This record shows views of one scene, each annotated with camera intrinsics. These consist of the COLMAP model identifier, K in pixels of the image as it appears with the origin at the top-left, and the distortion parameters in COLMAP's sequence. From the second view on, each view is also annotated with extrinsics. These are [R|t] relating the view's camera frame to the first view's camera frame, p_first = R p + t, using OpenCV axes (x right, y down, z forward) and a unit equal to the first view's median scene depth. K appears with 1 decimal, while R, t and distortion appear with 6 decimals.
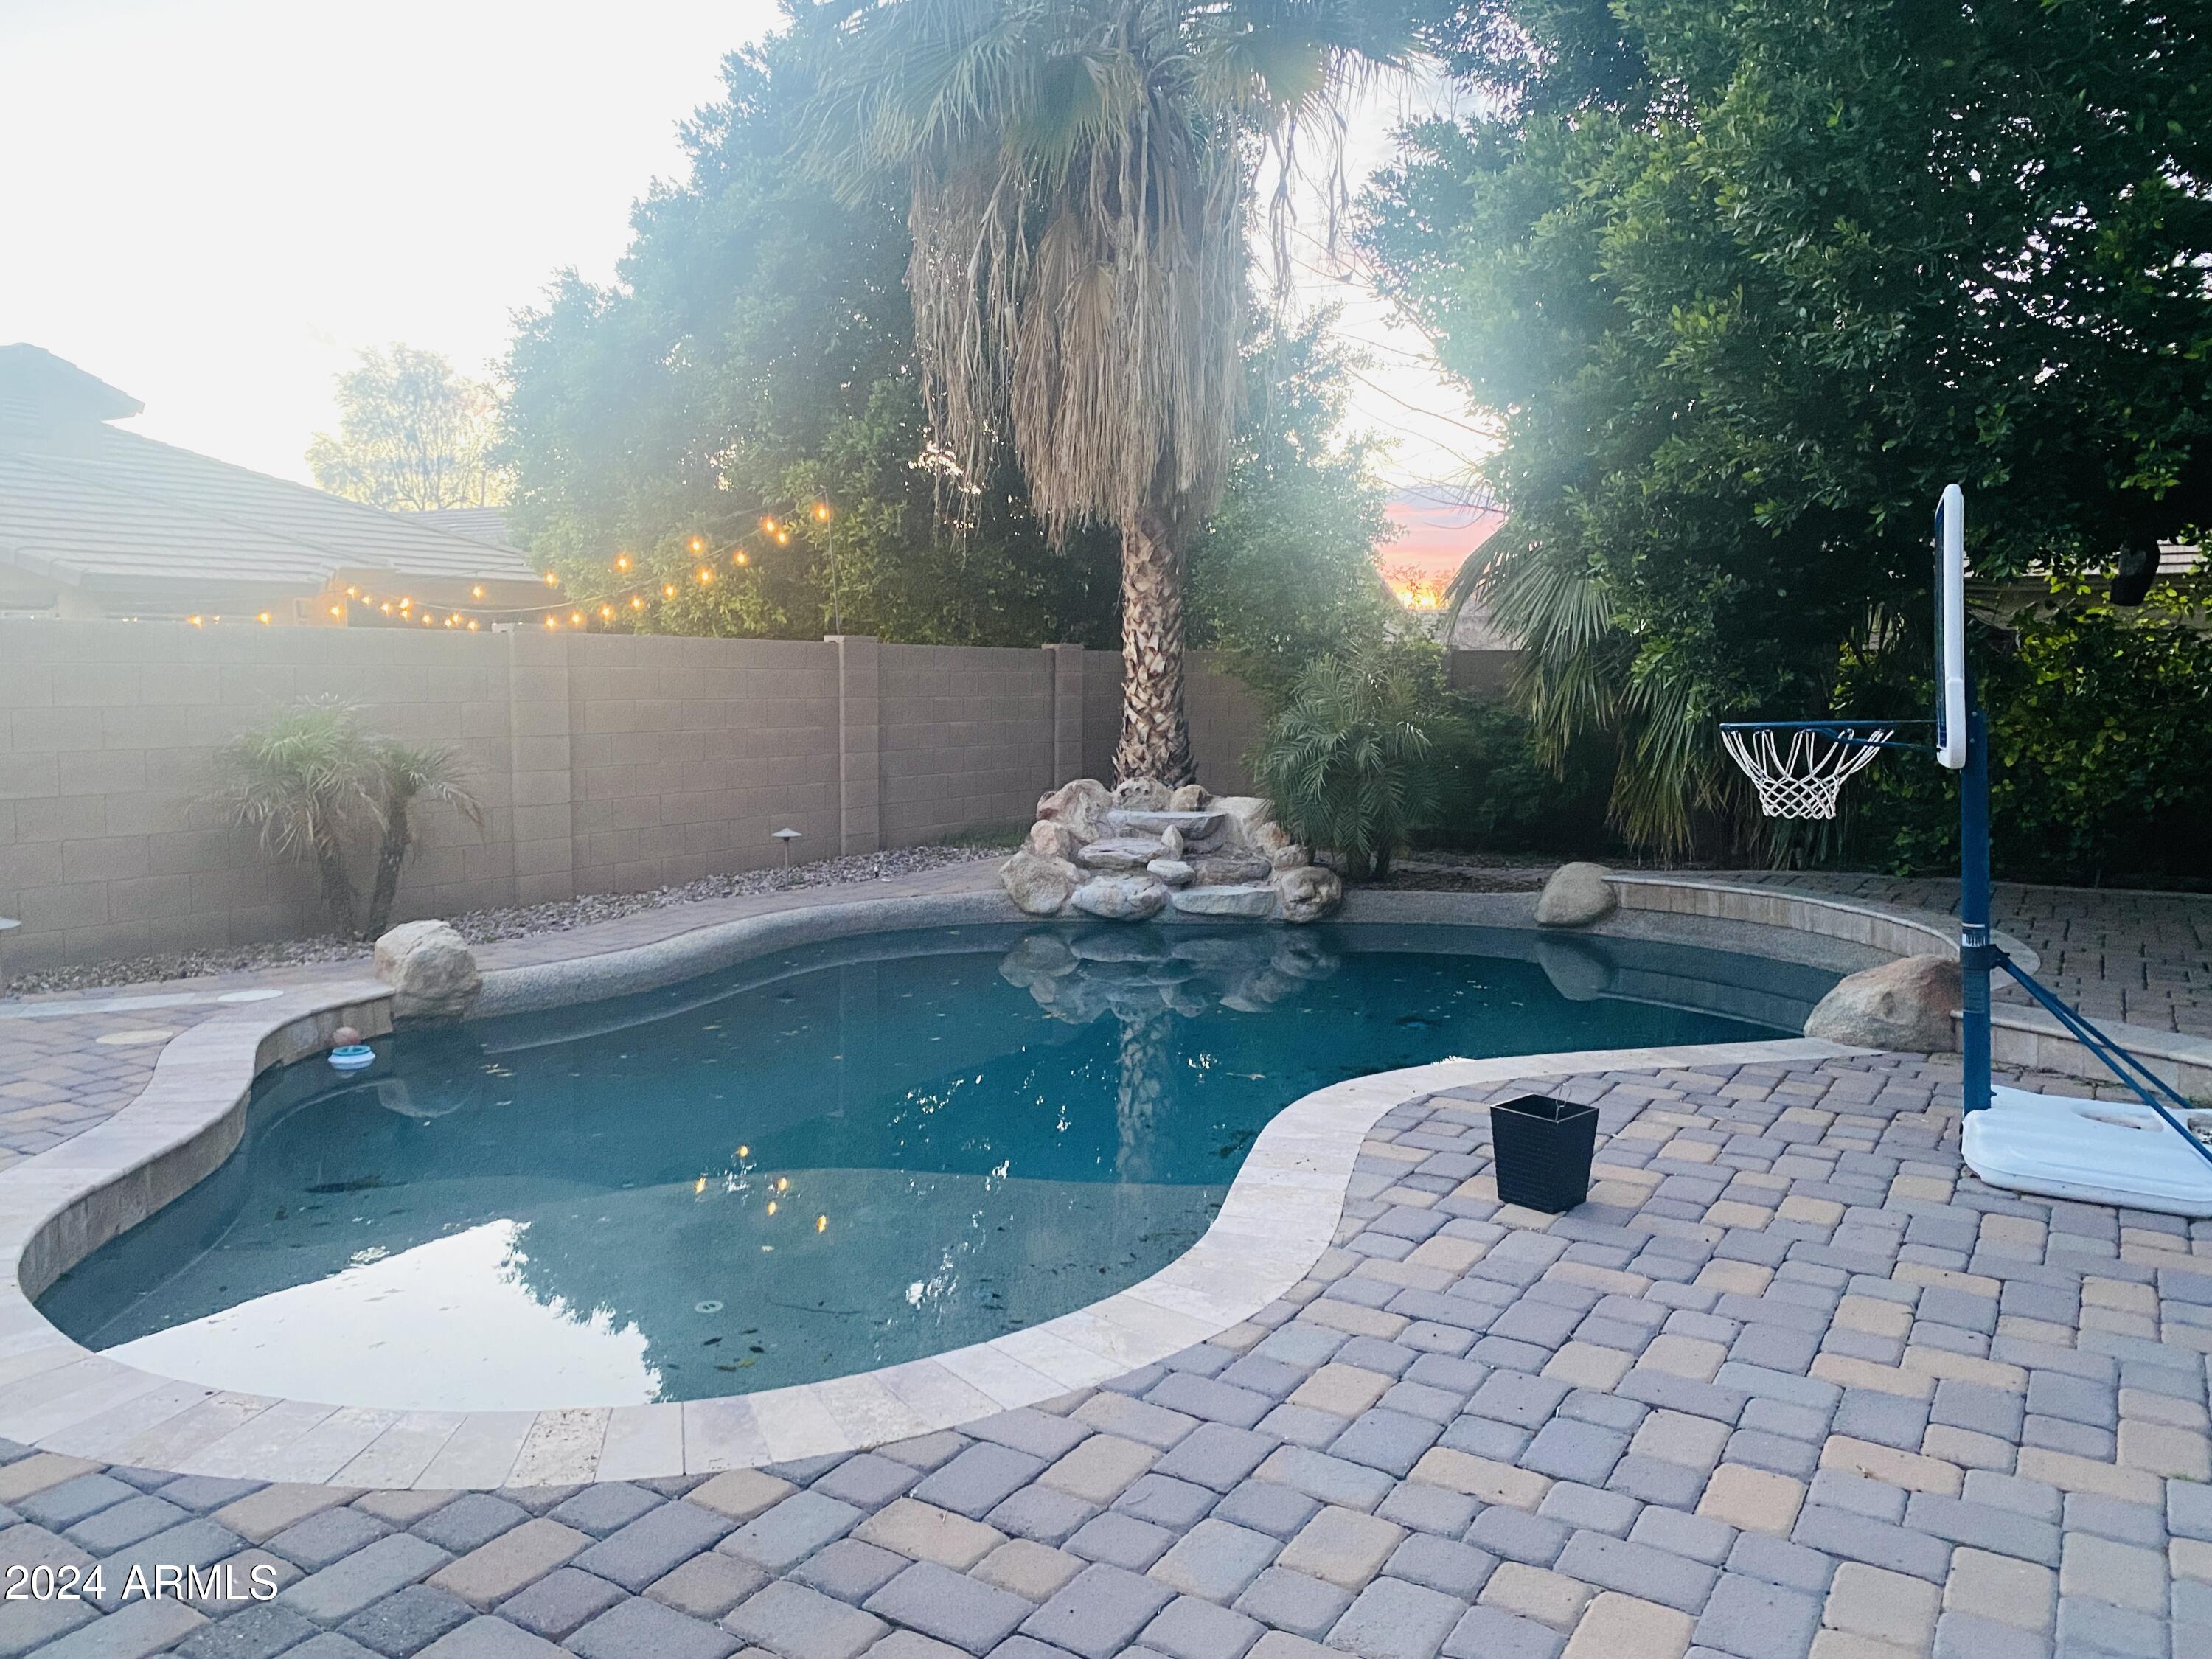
lens RADIAL K [[1679.8, 0, 1108.2], [0, 1679.8, 830.9], [0, 0, 1]] dist [0.002306, -0.004248]
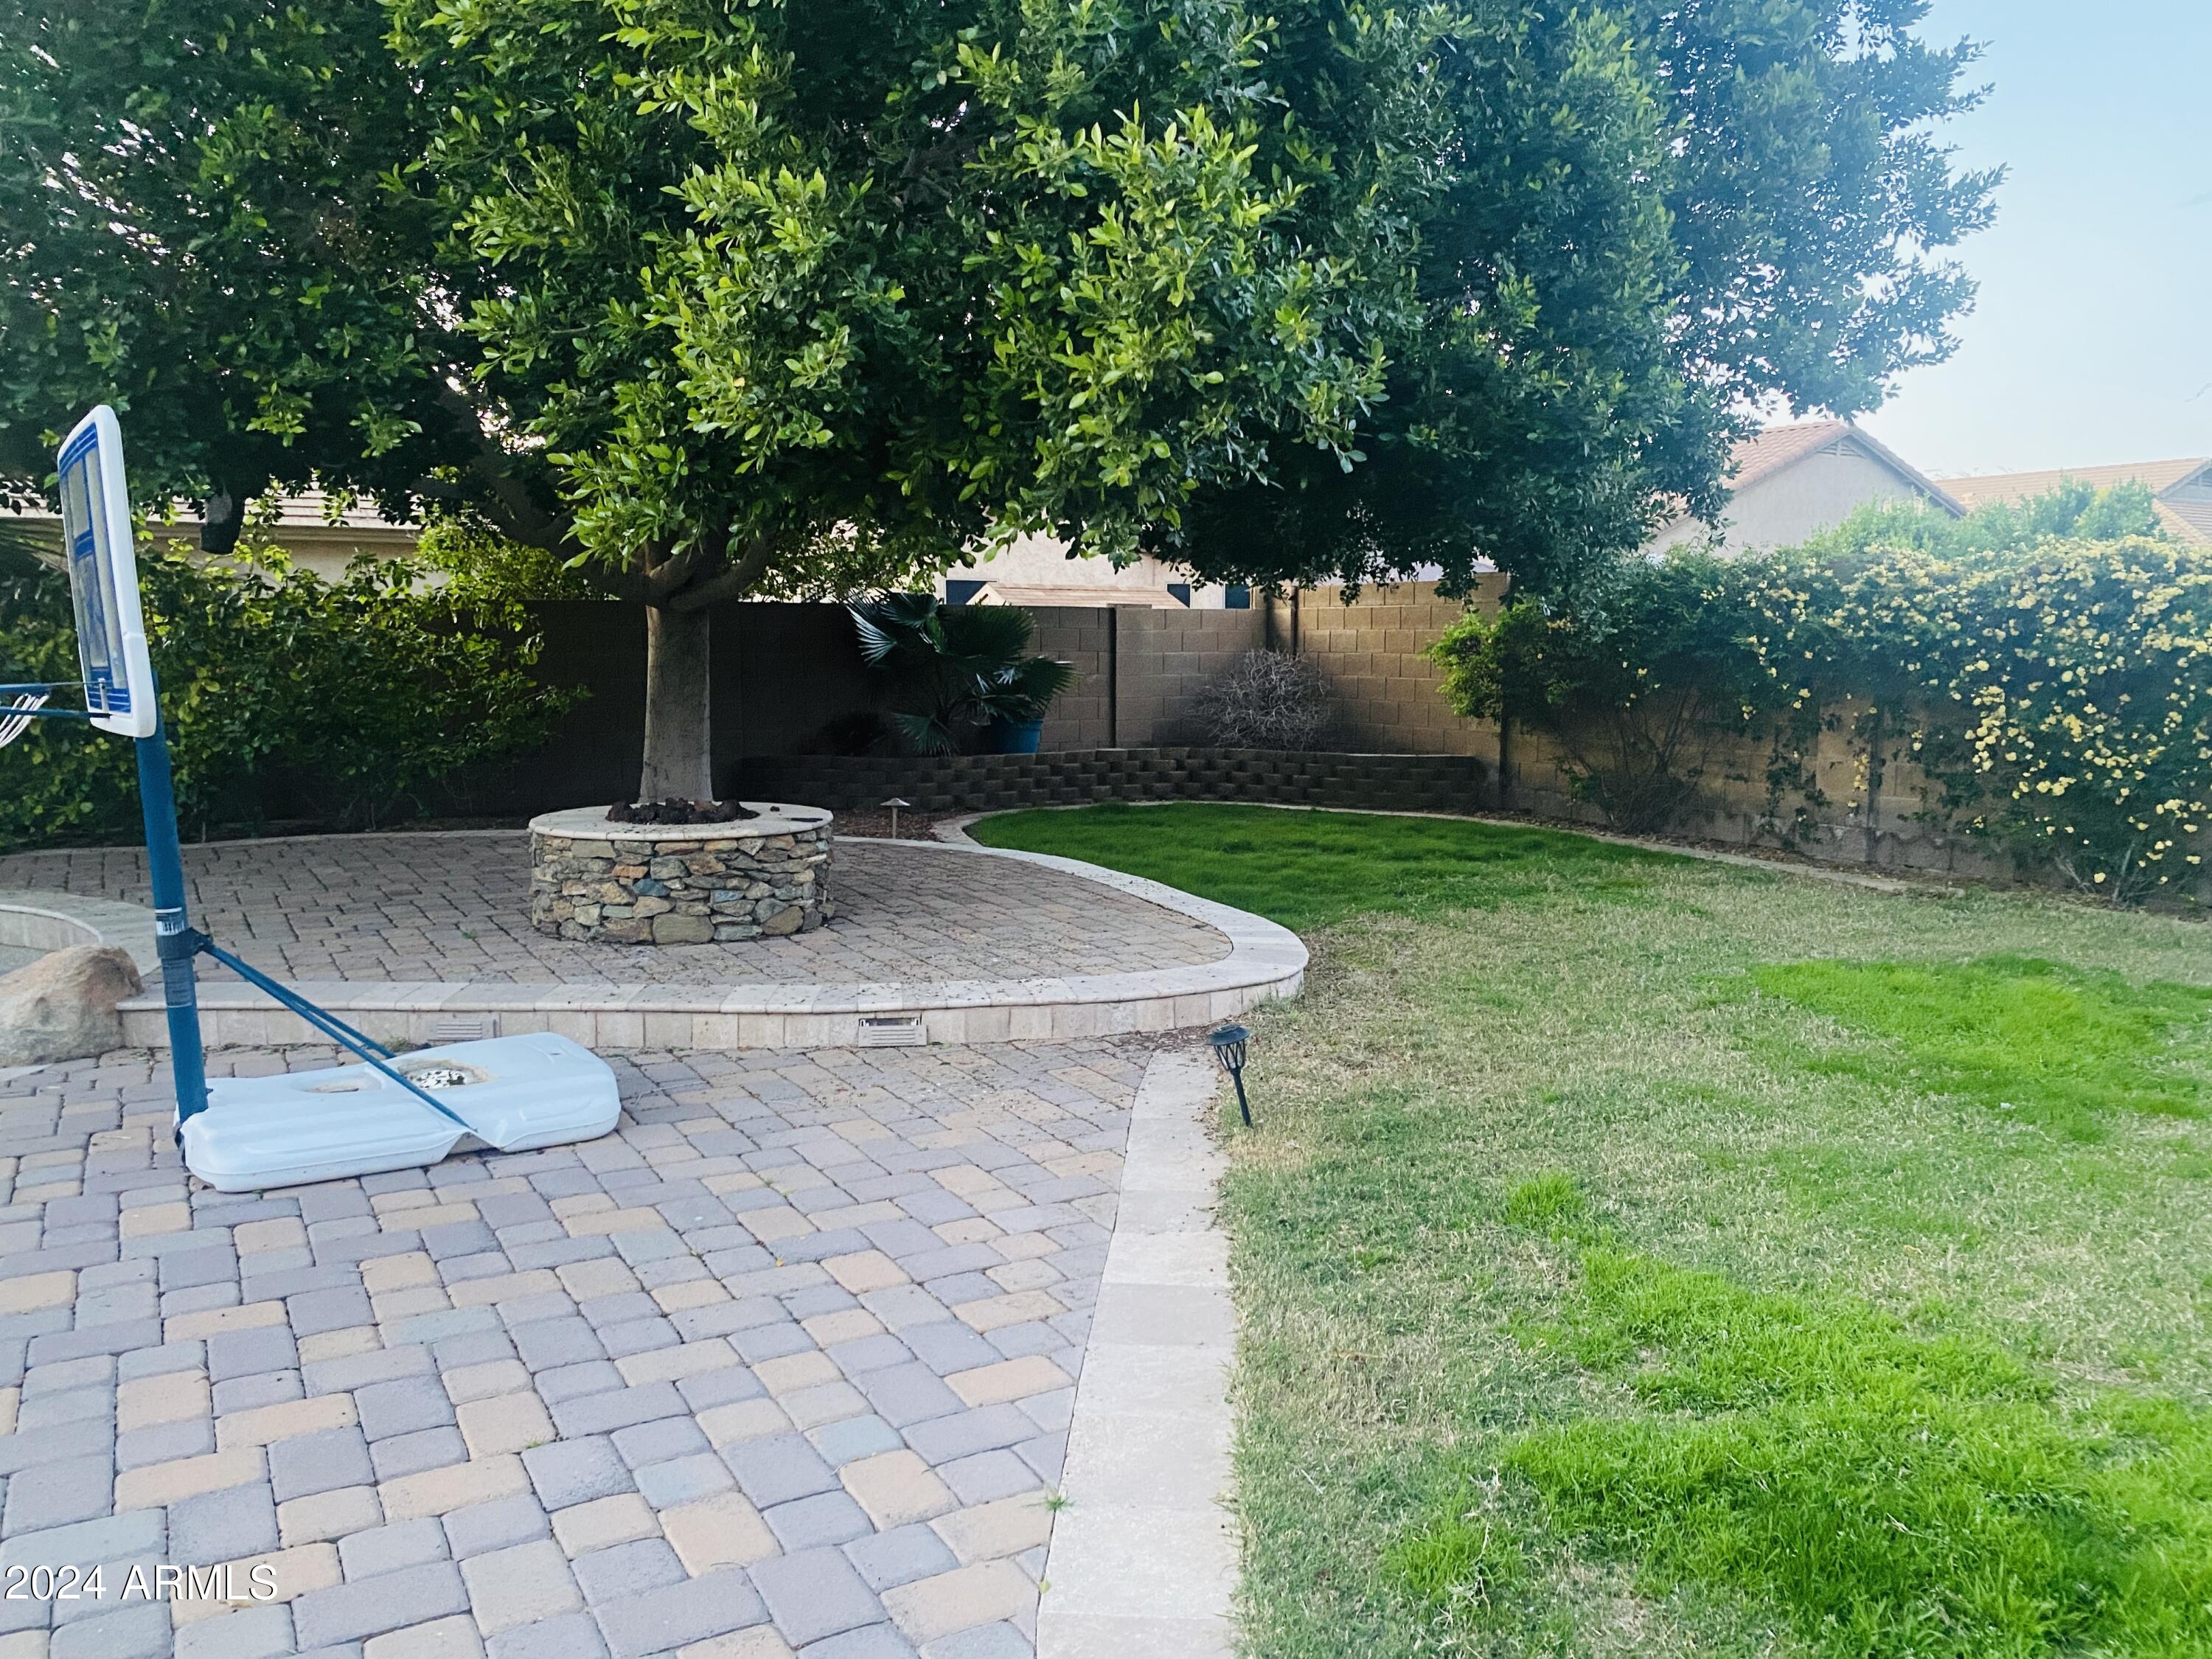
lens RADIAL K [[1679.8, 0, 1106.5], [0, 1679.8, 812.5], [0, 0, 1]] dist [0.002306, -0.004248]
pose [[0.486460, -0.102202, 0.867705, -0.008710], [0.084393, 0.993987, 0.069763, -0.014063], [-0.869617, 0.039291, 0.492160, 0.116260]]
